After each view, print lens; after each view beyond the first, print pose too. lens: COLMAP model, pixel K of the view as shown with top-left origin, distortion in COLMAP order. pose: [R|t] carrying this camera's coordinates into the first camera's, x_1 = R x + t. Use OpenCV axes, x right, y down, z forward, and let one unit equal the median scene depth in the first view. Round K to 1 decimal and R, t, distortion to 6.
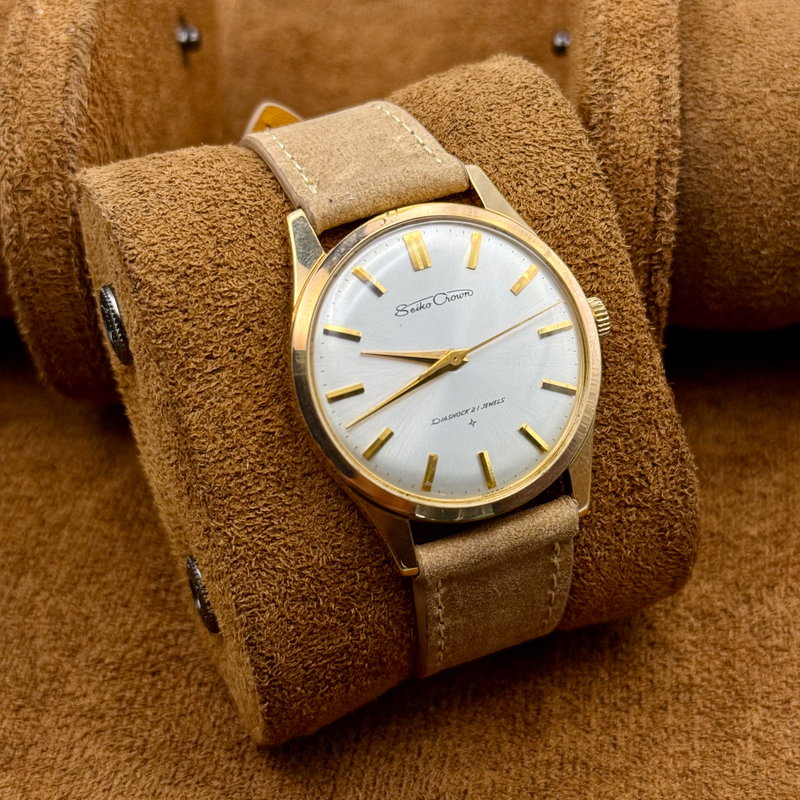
lens RADIAL K [[1654.1, 0, 400.0], [0, 1654.1, 400.0], [0, 0, 1]] dist [0.058840, 0.090113]
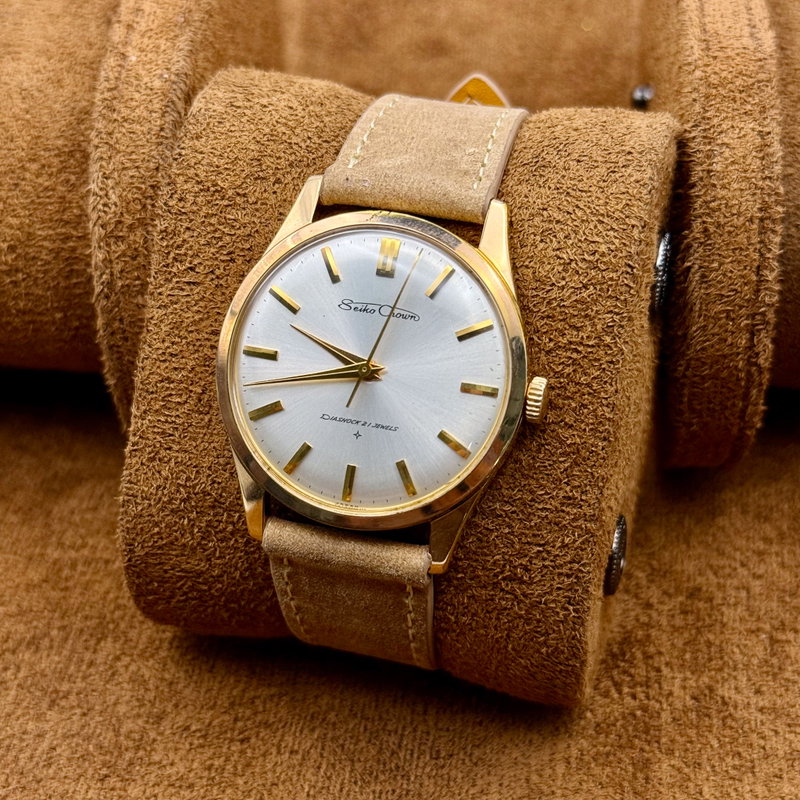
lens RADIAL K [[1654.1, 0, 400.0], [0, 1654.1, 400.0], [0, 0, 1]] dist [0.058840, 0.090113]
pose [[0.784329, 0.442075, -0.435198, 0.483794], [-0.409970, 0.895891, 0.171186, -0.184763], [0.465567, 0.044152, 0.883911, 0.117710]]
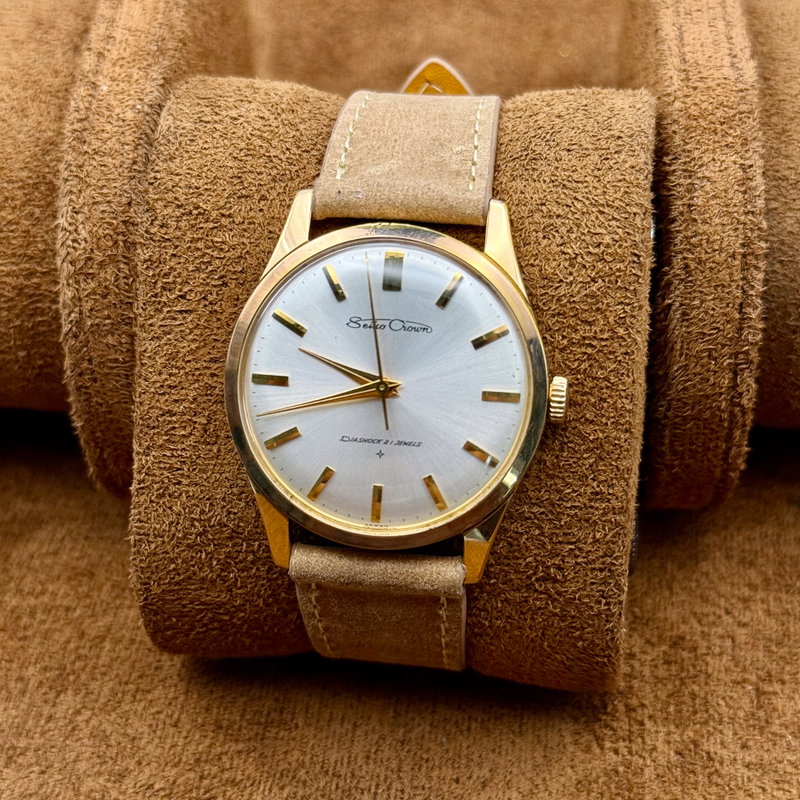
lens RADIAL K [[1654.1, 0, 400.0], [0, 1654.1, 400.0], [0, 0, 1]] dist [0.058840, 0.090113]
pose [[0.862770, 0.377251, -0.336614, 0.367002], [-0.332760, 0.924944, 0.183711, -0.197548], [0.380654, -0.046489, 0.923548, 0.091593]]
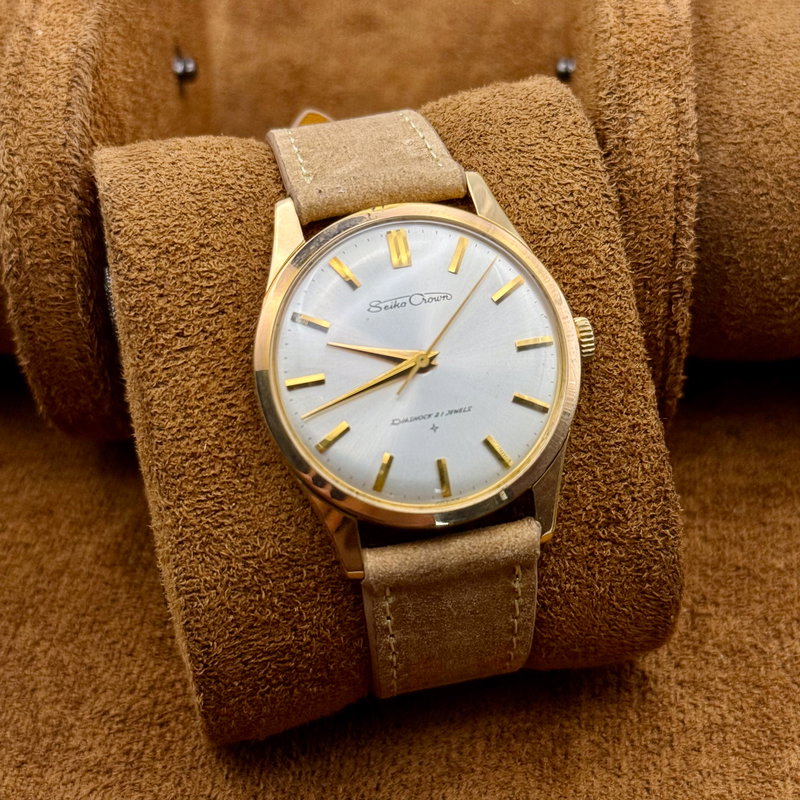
lens RADIAL K [[1654.1, 0, 400.0], [0, 1654.1, 400.0], [0, 0, 1]] dist [0.058840, 0.090113]
pose [[0.985866, 0.102214, -0.132743, 0.148124], [-0.110354, 0.992343, -0.055471, 0.052479], [0.126057, 0.069335, 0.989597, 0.034471]]
